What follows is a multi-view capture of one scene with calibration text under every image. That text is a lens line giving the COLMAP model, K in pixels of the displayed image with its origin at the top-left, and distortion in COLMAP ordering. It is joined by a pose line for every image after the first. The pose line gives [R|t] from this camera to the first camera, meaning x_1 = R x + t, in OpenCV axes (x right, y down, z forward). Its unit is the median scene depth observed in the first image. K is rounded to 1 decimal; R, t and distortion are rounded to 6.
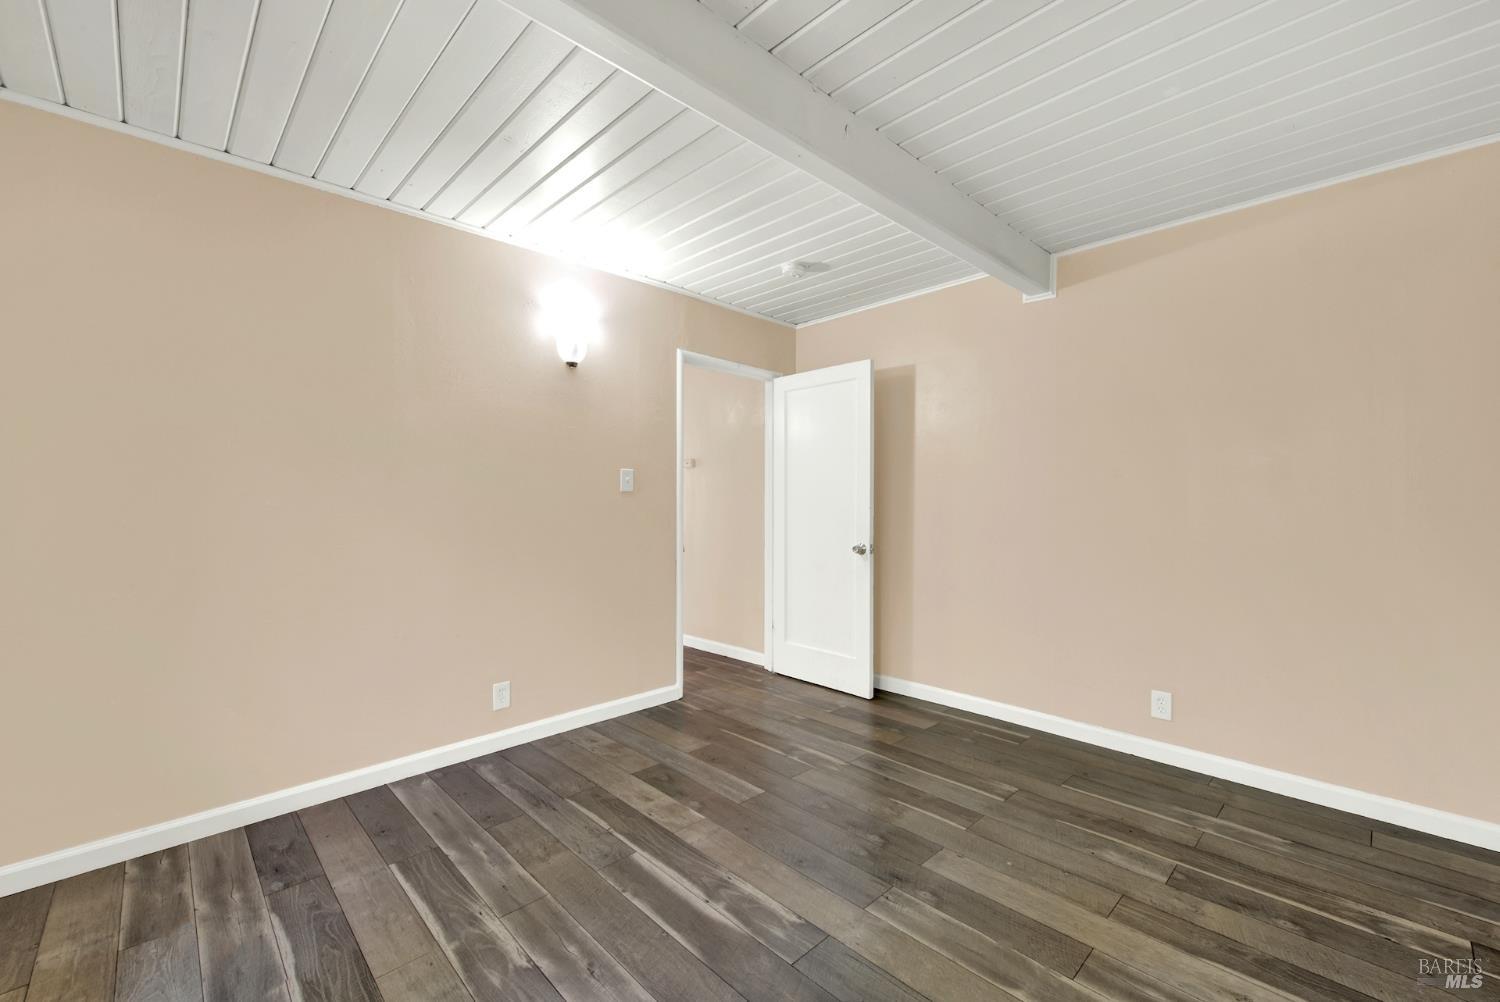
lens RADIAL K [[615.7, 0, 765.7], [0, 615.7, 503.5], [0, 0, 1]] dist [0.003104, -0.003601]
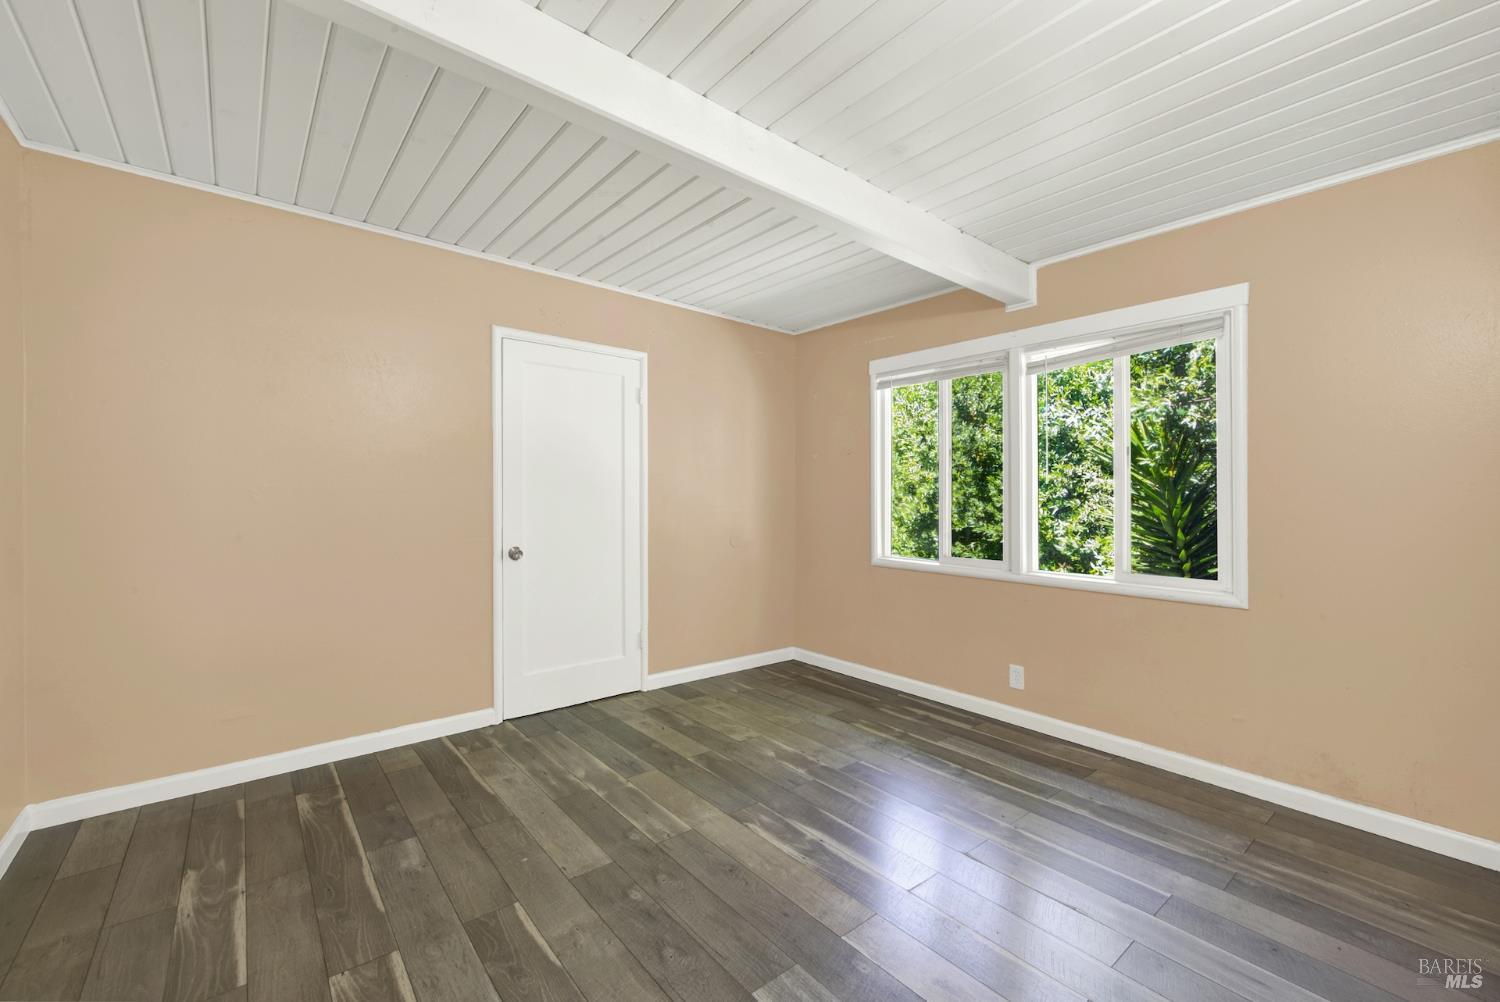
lens RADIAL K [[615.7, 0, 760.0], [0, 615.7, 497.9], [0, 0, 1]] dist [0.003104, -0.003601]
pose [[-0.995912, -0.007607, 0.090010, -0.063444], [-0.006954, 0.999947, 0.007559, -0.013216], [-0.090063, 0.006902, -0.995912, 1.728307]]
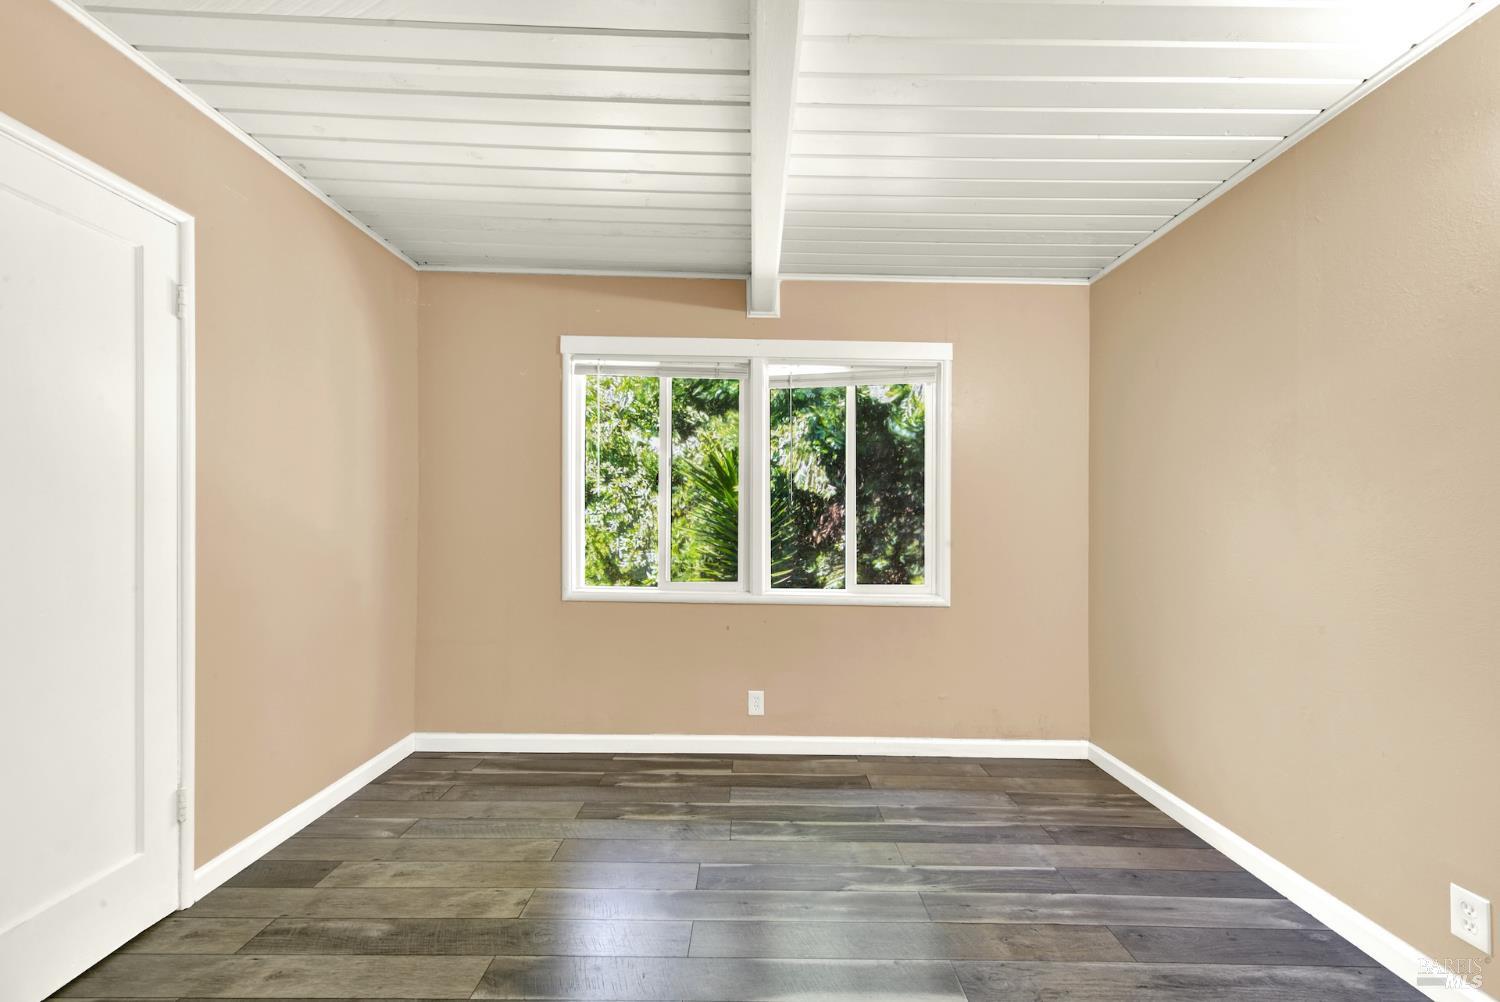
lens RADIAL K [[615.7, 0, 755.6], [0, 615.7, 513.8], [0, 0, 1]] dist [0.003104, -0.003601]
pose [[-0.702976, -0.012999, -0.711095, 0.450078], [-0.020133, 0.999796, 0.001626, -0.012301], [0.710929, 0.015459, -0.703094, 1.198086]]
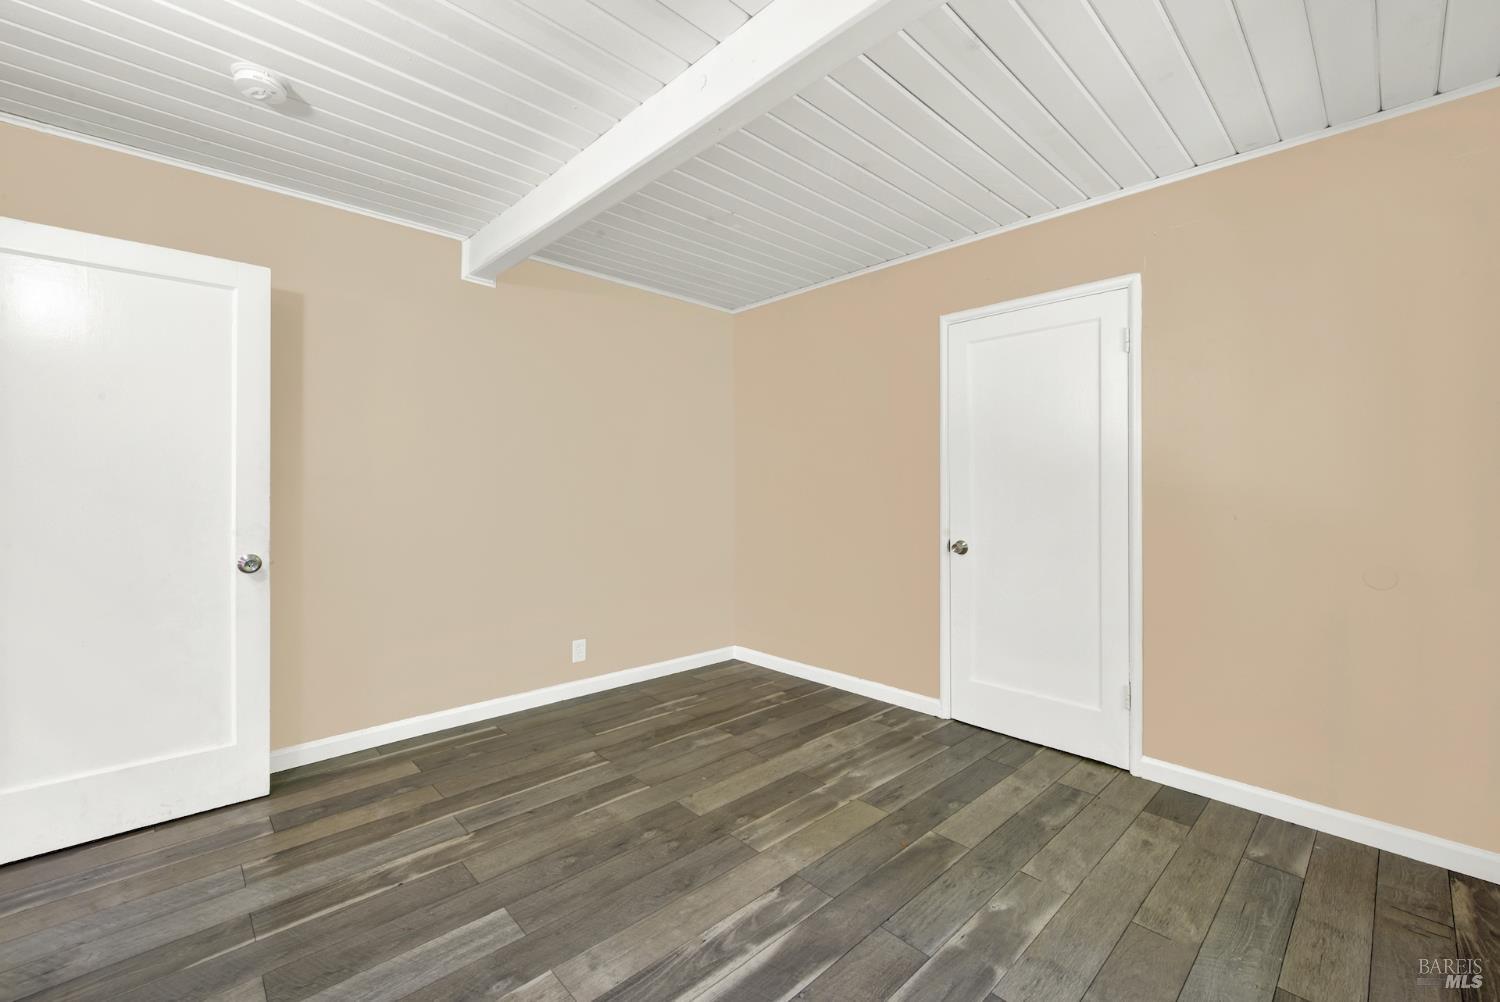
lens RADIAL K [[615.7, 0, 750.4], [0, 615.7, 486.7], [0, 0, 1]] dist [0.003104, -0.003601]
pose [[0.026014, 0.002239, 0.999659, -0.748294], [0.005008, 0.999985, -0.002370, -0.001958], [-0.999649, 0.005068, 0.026003, 0.767872]]
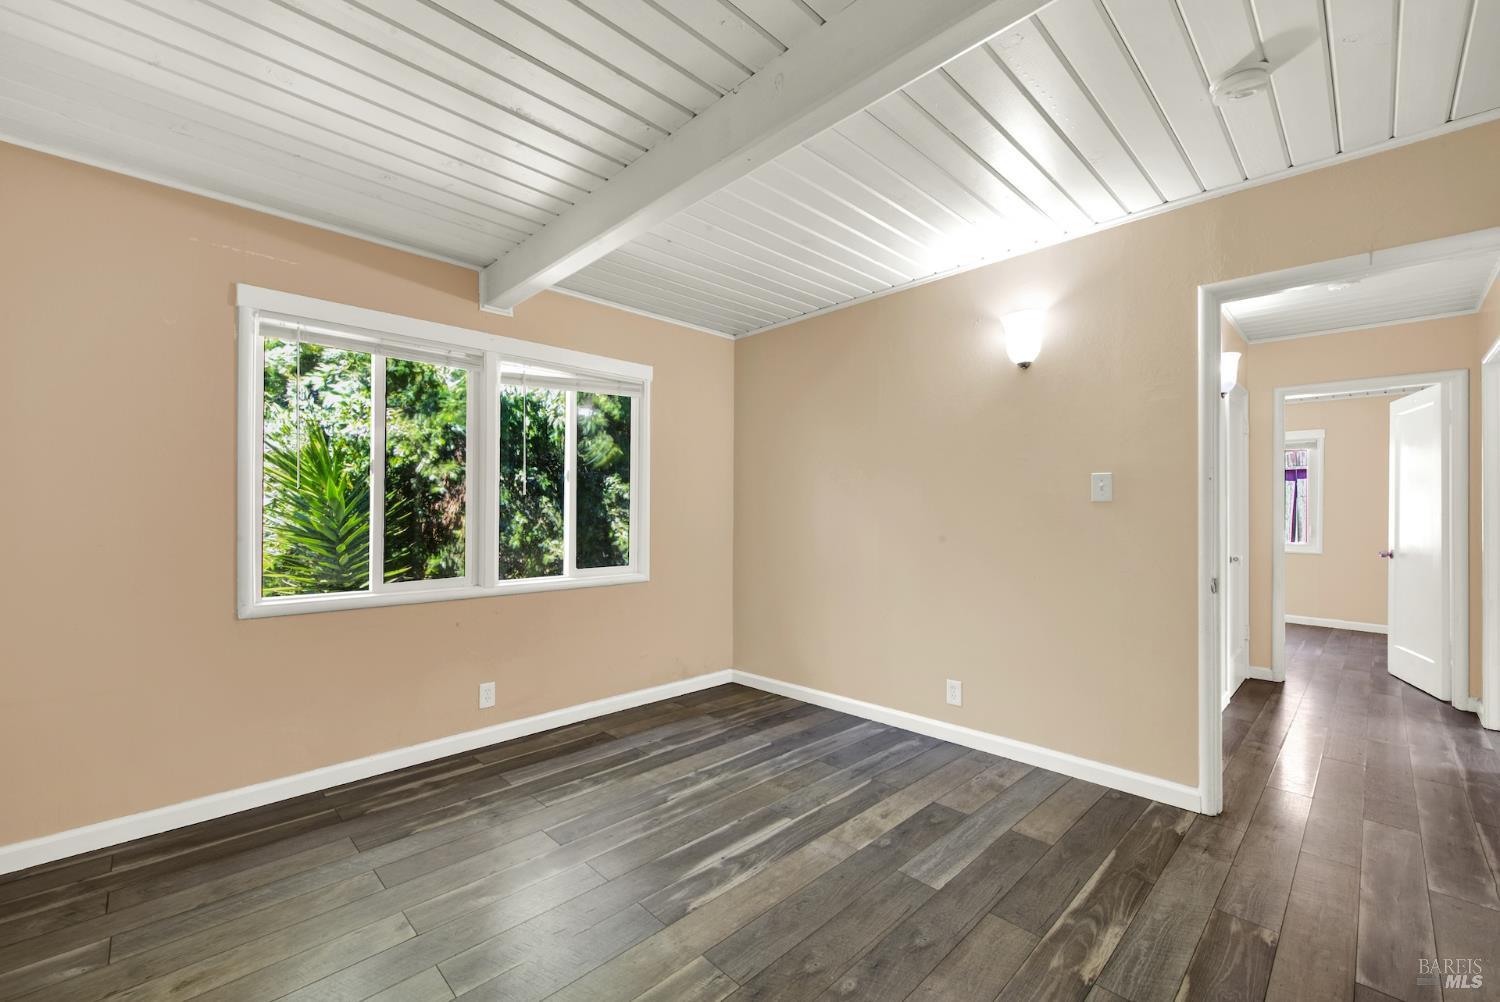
lens RADIAL K [[615.7, 0, 752.1], [0, 615.7, 504.4], [0, 0, 1]] dist [0.003104, -0.003601]
pose [[-0.007736, -0.010204, -0.999918, 0.847437], [-0.007949, 0.999917, -0.010143, -0.005414], [0.999938, 0.007870, -0.007816, 0.840118]]
